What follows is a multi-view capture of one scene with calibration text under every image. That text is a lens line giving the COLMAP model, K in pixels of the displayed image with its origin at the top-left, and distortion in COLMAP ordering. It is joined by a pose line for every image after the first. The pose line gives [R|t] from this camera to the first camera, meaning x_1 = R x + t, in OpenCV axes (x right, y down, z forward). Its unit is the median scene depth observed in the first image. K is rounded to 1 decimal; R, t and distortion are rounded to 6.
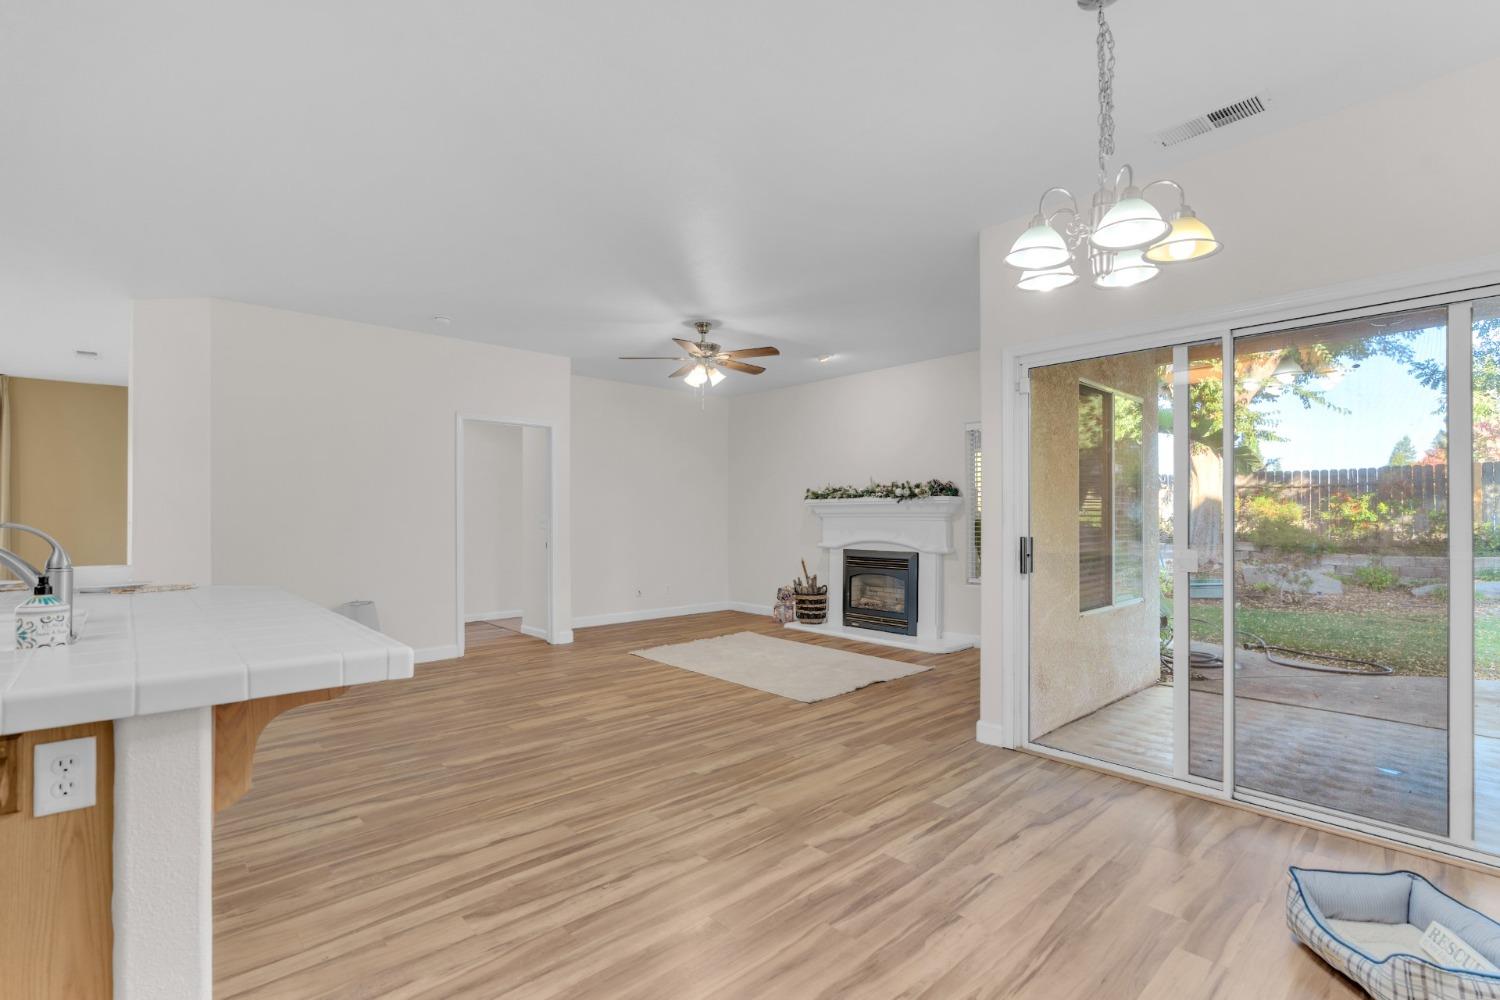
lens RADIAL K [[663.4, 0, 733.2], [0, 663.4, 522.1], [0, 0, 1]] dist [-0.000223, 0.000806]
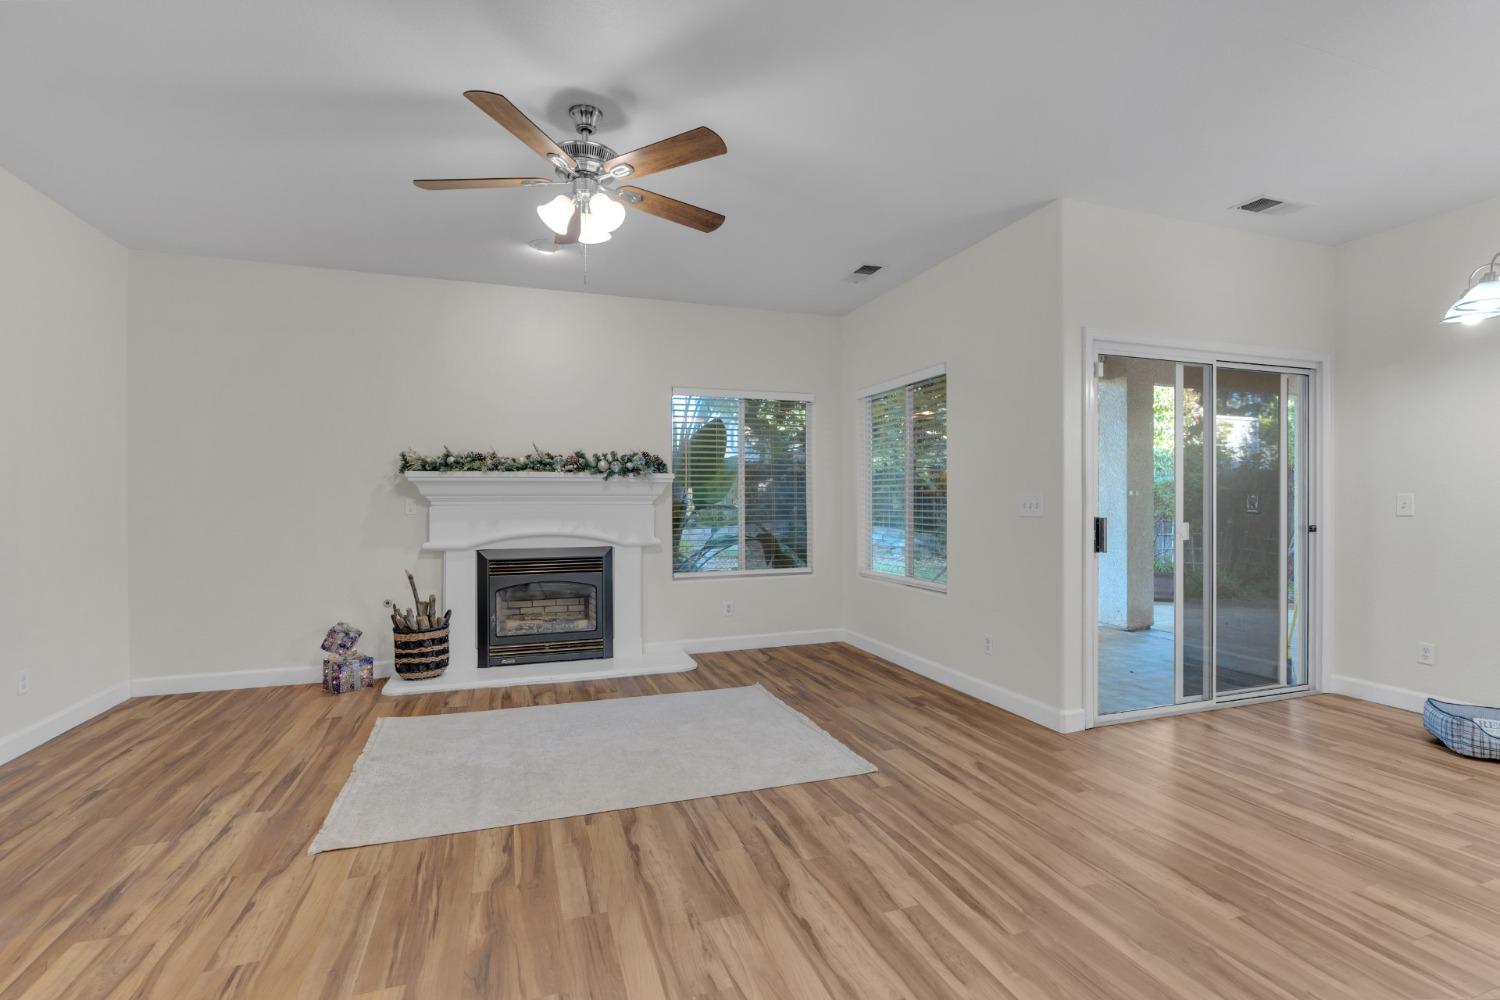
lens RADIAL K [[690.2, 0, 745.7], [0, 690.2, 503.7], [0, 0, 1]] dist [0.000413, 0.000539]
pose [[0.385261, -0.005970, 0.922788, -0.491662], [0.012173, 0.999925, 0.001387, -0.003148], [-0.922727, 0.010699, 0.385305, 0.709816]]
